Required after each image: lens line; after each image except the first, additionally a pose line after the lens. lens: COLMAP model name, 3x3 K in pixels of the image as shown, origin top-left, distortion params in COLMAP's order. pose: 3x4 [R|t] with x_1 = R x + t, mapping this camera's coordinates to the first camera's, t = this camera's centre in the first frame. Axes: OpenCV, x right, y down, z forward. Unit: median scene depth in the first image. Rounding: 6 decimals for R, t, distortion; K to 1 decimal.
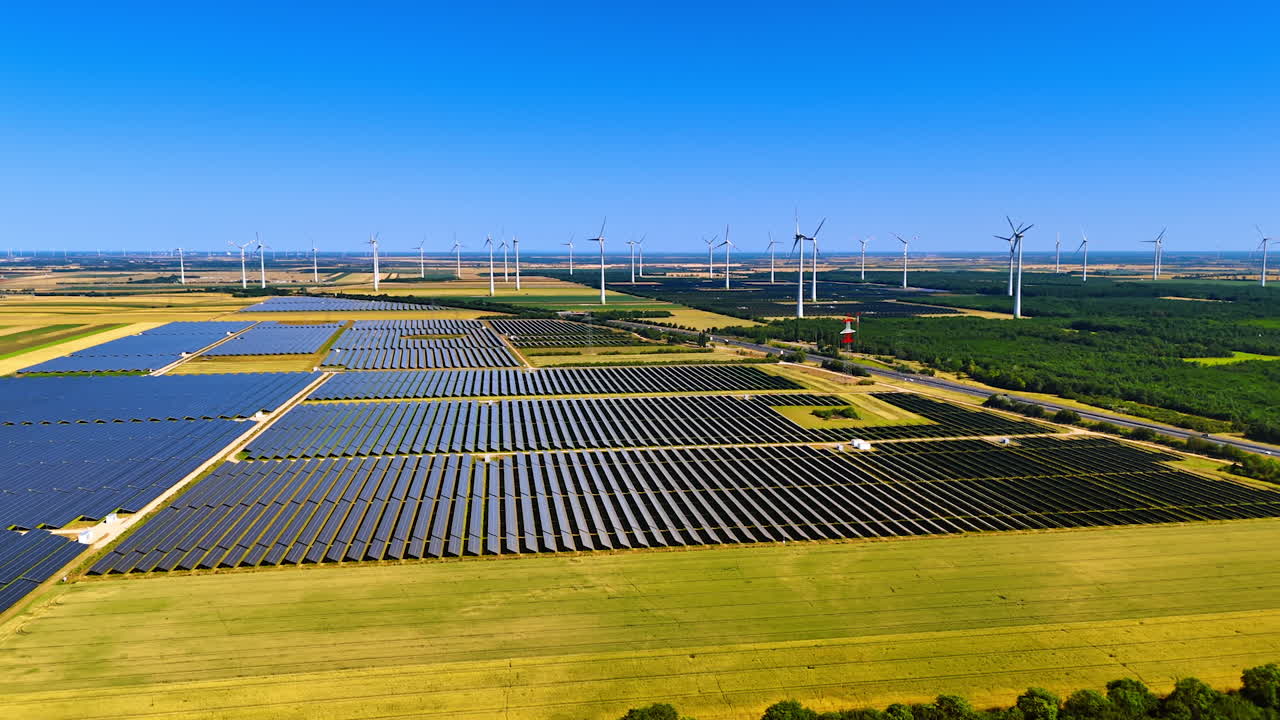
lens RADIAL K [[949.6, 0, 640.0], [0, 949.6, 360.0], [0, 0, 1]] dist [0.000234, 0.003721]
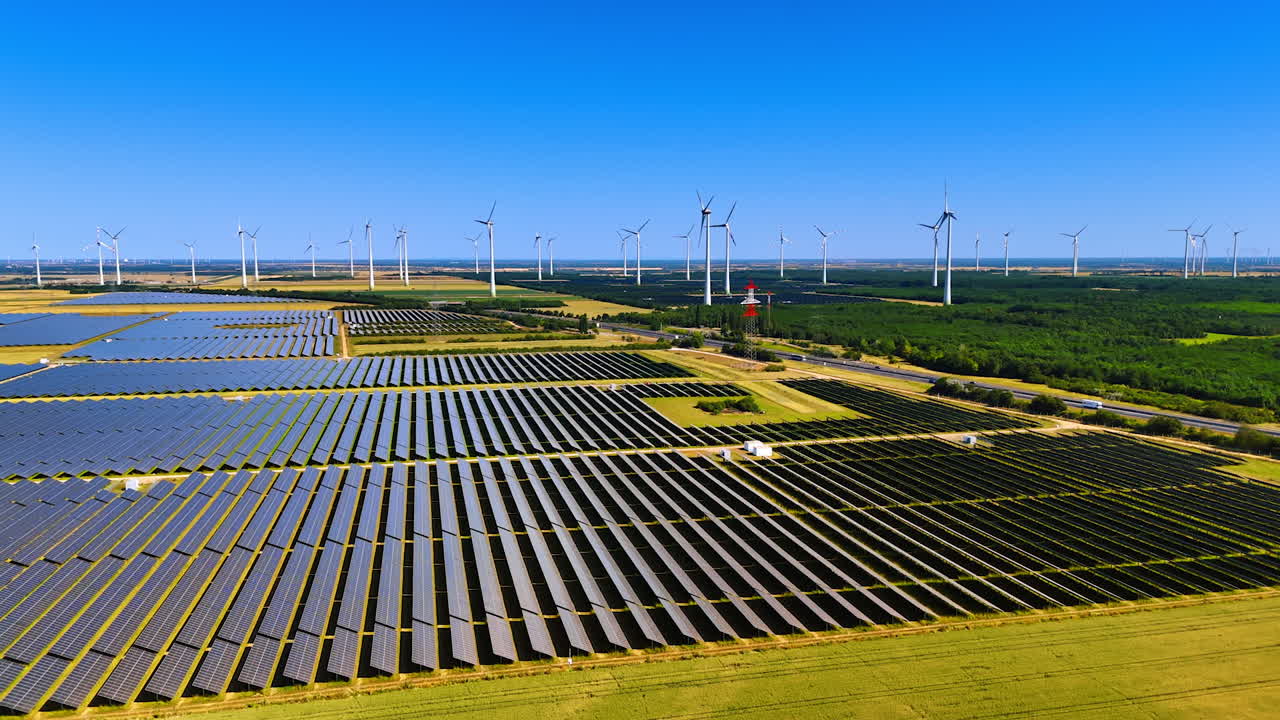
lens RADIAL K [[938.0, 0, 637.5], [0, 938.0, 390.8], [0, 0, 1]] dist [0.038028, -0.002627]
pose [[0.997161, -0.013981, 0.073989, 0.079720], [0.012125, 0.999602, 0.025474, 0.024293], [-0.074316, -0.024504, 0.996934, 0.280088]]
